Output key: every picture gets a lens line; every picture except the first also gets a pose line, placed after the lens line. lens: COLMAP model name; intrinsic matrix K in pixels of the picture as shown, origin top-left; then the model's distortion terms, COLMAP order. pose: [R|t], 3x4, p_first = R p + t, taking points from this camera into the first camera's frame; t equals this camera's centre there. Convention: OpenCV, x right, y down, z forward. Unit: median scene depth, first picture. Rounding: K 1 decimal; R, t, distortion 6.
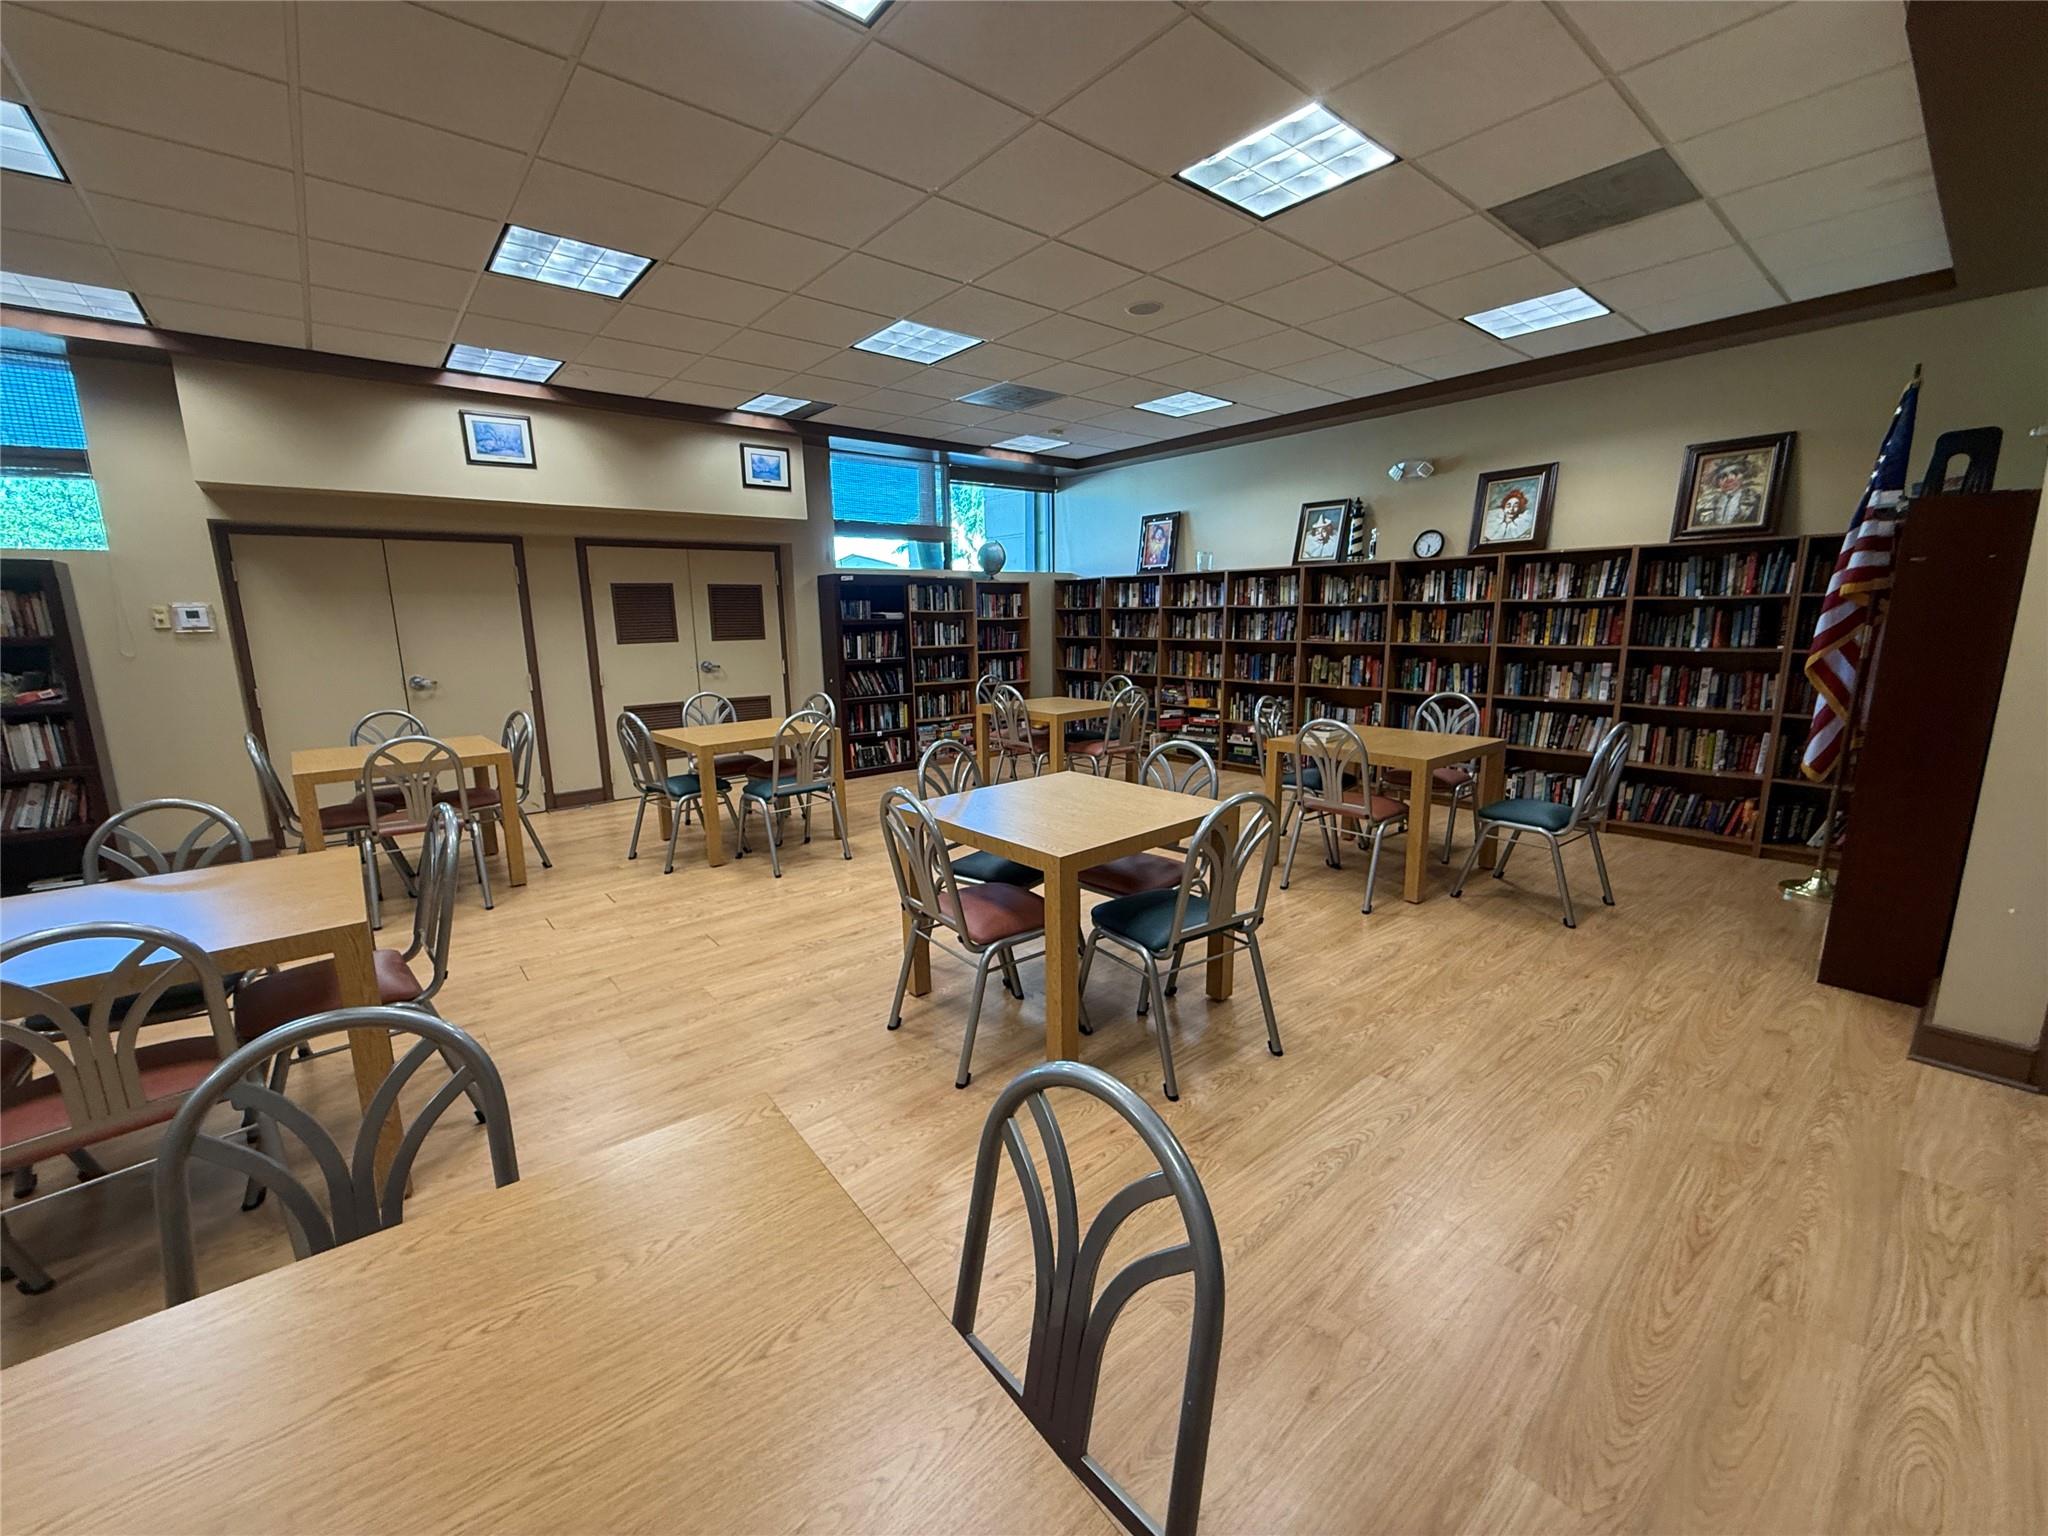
lens RADIAL K [[822.1, 0, 1017.1], [0, 822.1, 765.2], [0, 0, 1]] dist [0.005432, -0.001269]
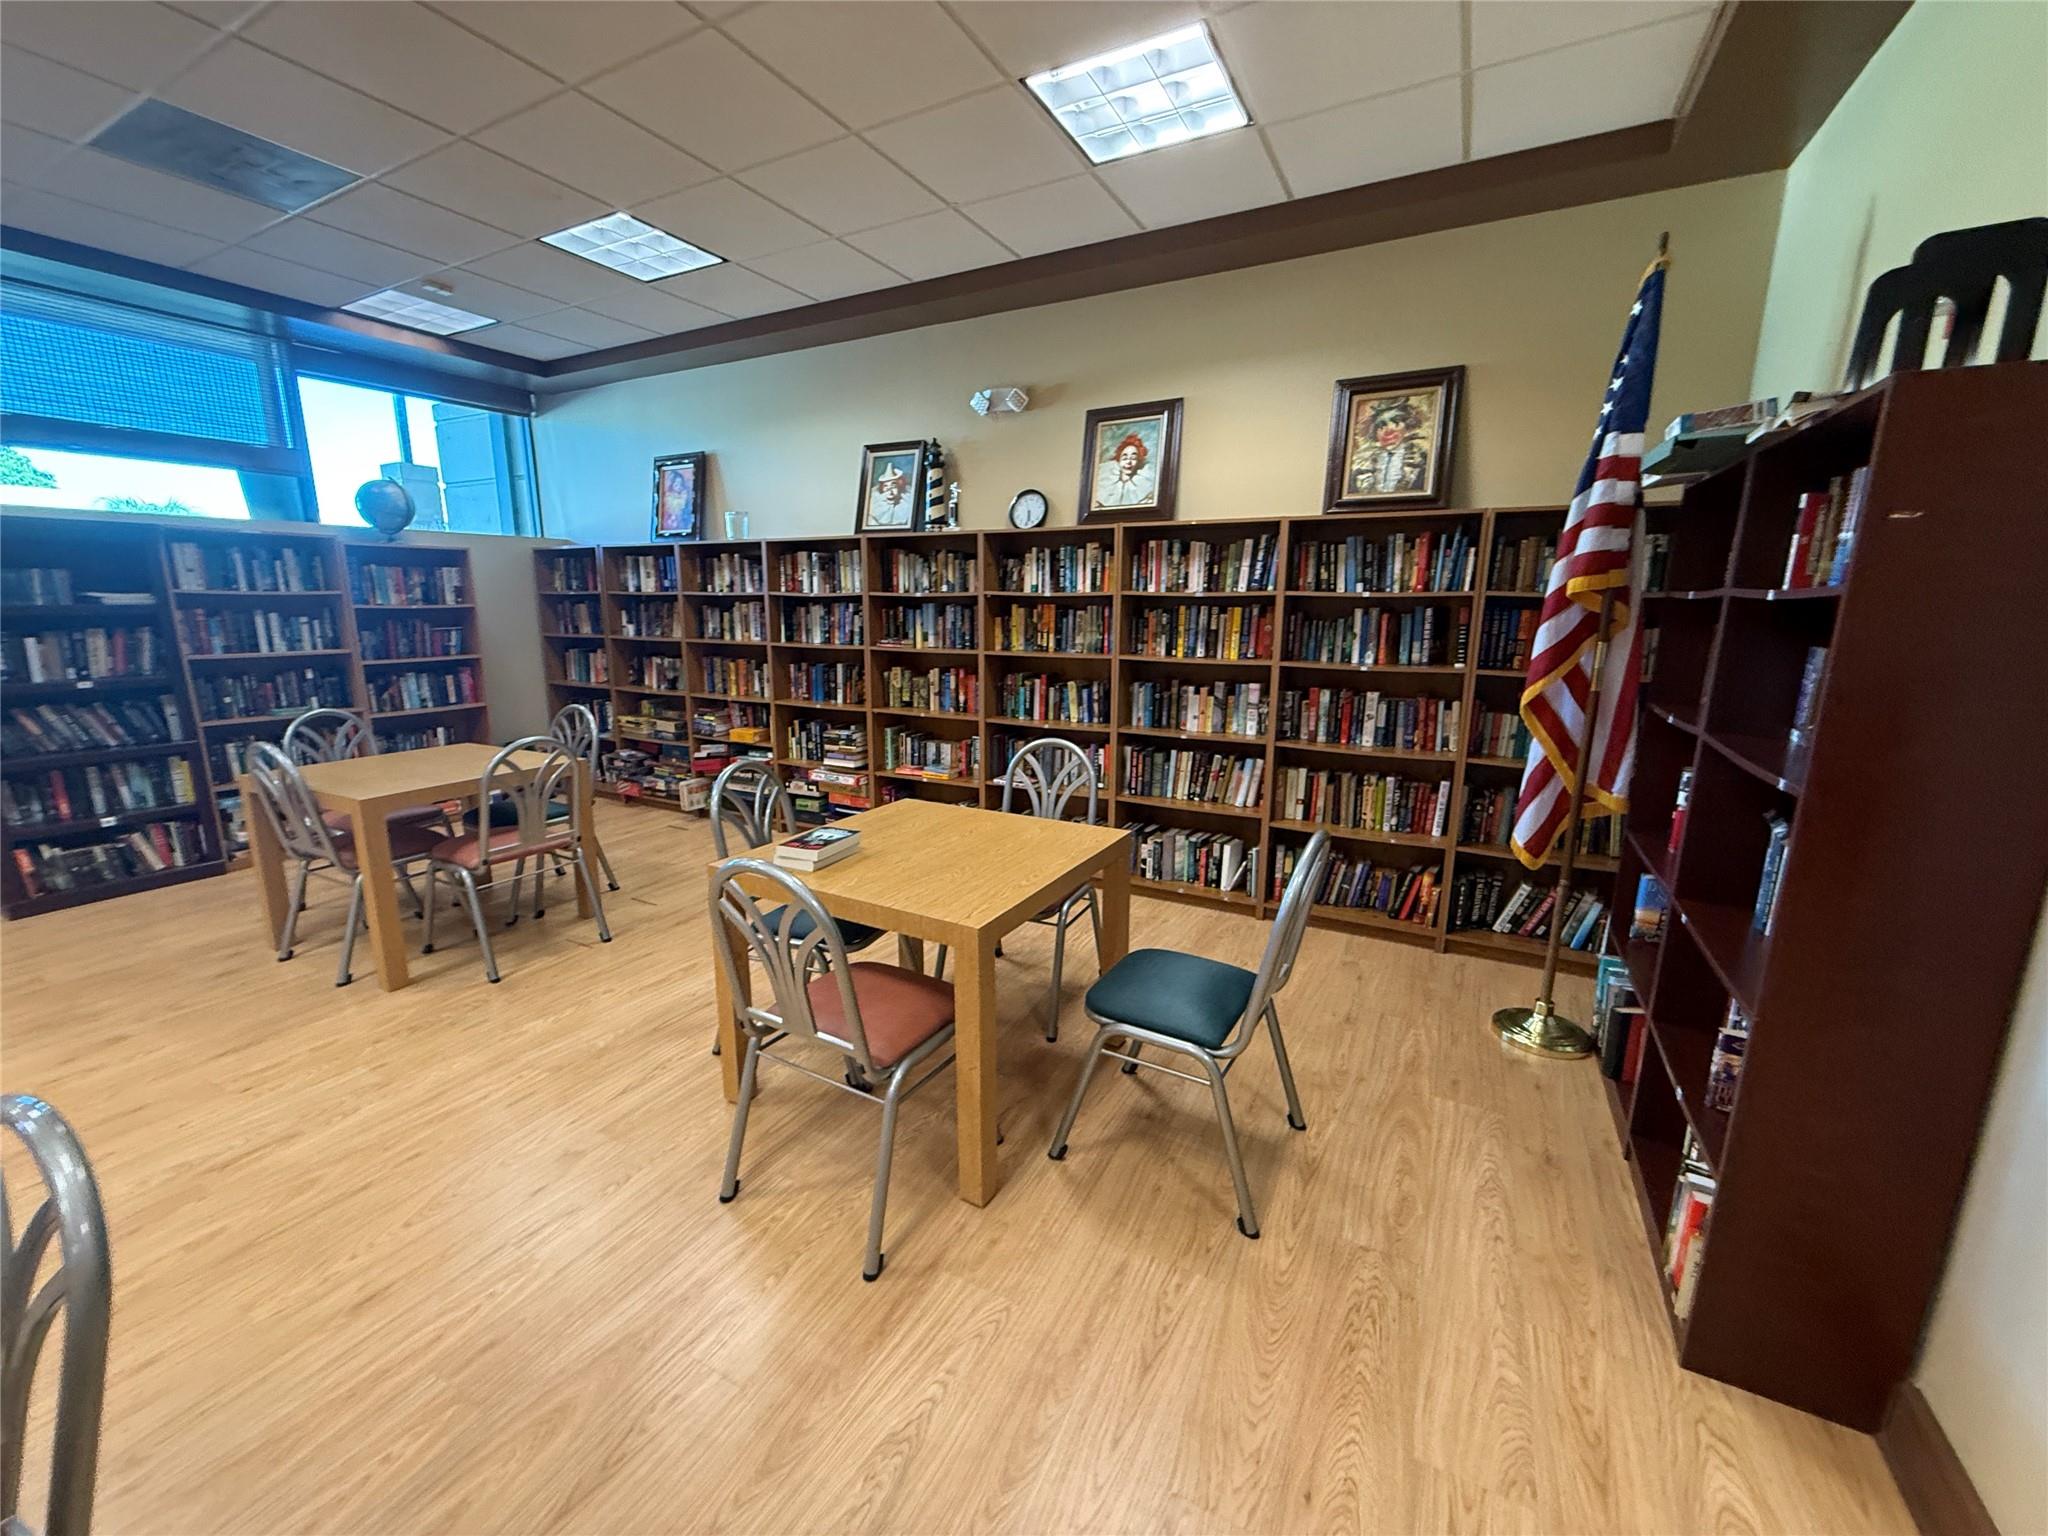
lens RADIAL K [[822.1, 0, 1011.2], [0, 822.1, 763.8], [0, 0, 1]] dist [0.005432, -0.001269]
pose [[0.931656, -0.055289, 0.359109, 0.245196], [0.050250, 0.998464, 0.023357, -0.077454], [-0.359849, -0.003715, 0.933003, 0.387599]]
